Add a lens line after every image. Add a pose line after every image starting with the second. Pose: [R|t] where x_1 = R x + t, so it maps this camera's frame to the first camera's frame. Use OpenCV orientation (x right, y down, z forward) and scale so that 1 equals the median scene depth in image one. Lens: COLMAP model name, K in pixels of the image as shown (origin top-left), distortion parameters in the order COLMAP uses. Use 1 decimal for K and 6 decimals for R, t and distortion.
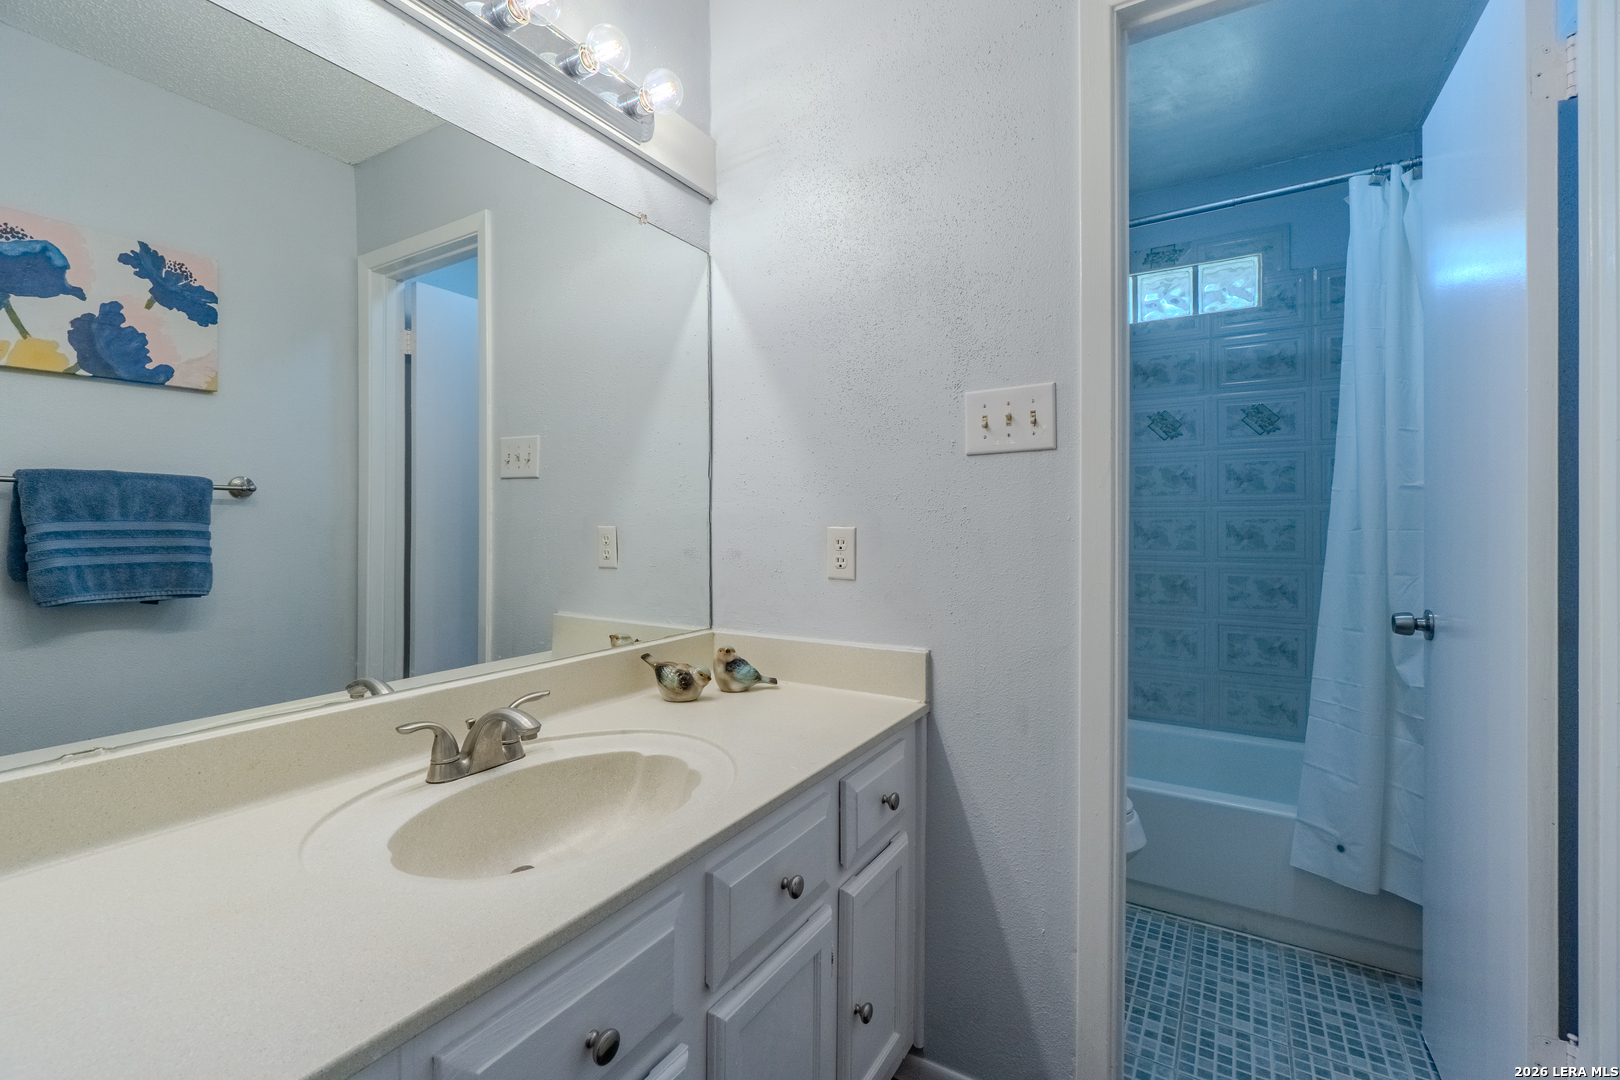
lens RADIAL K [[709.1, 0, 810.0], [0, 709.1, 527.4], [0, 0, 1]] dist [-0.005698, 0.002297]
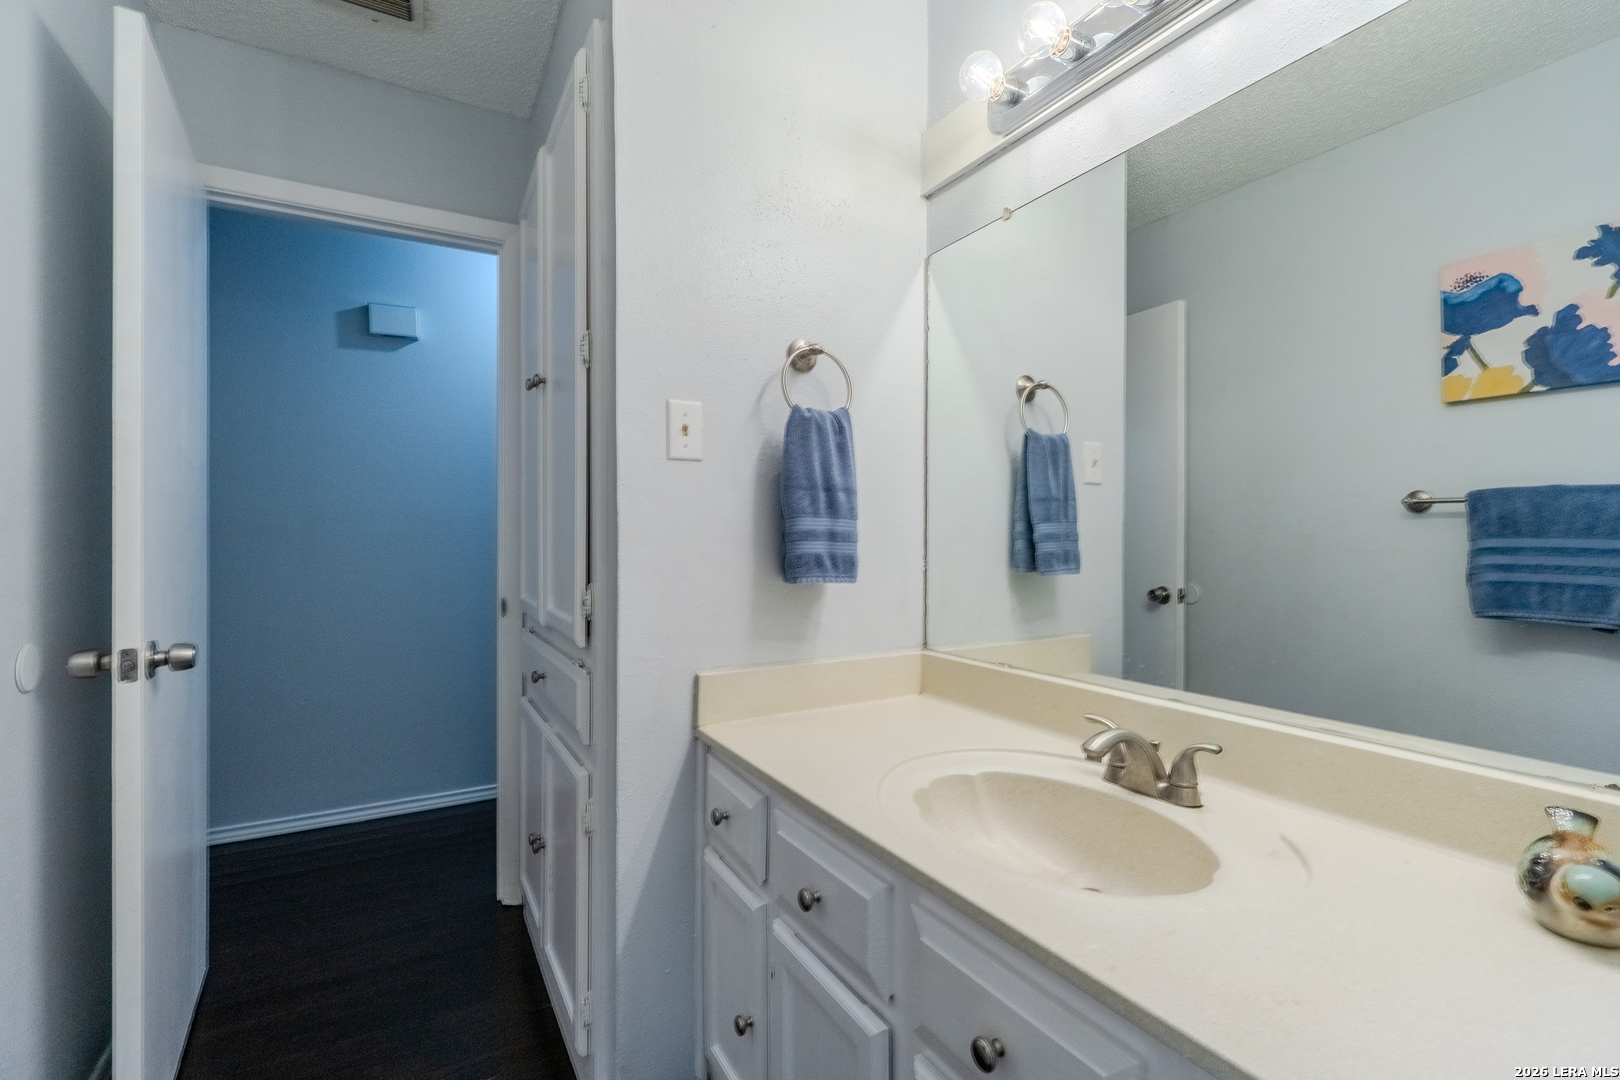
lens RADIAL K [[709.1, 0, 812.4], [0, 709.1, 542.6], [0, 0, 1]] dist [-0.005698, 0.002297]
pose [[-0.470314, 0.008208, -0.882461, 0.332408], [-0.014604, 0.999747, 0.017082, -0.004729], [0.882378, 0.020921, -0.470075, 0.577373]]
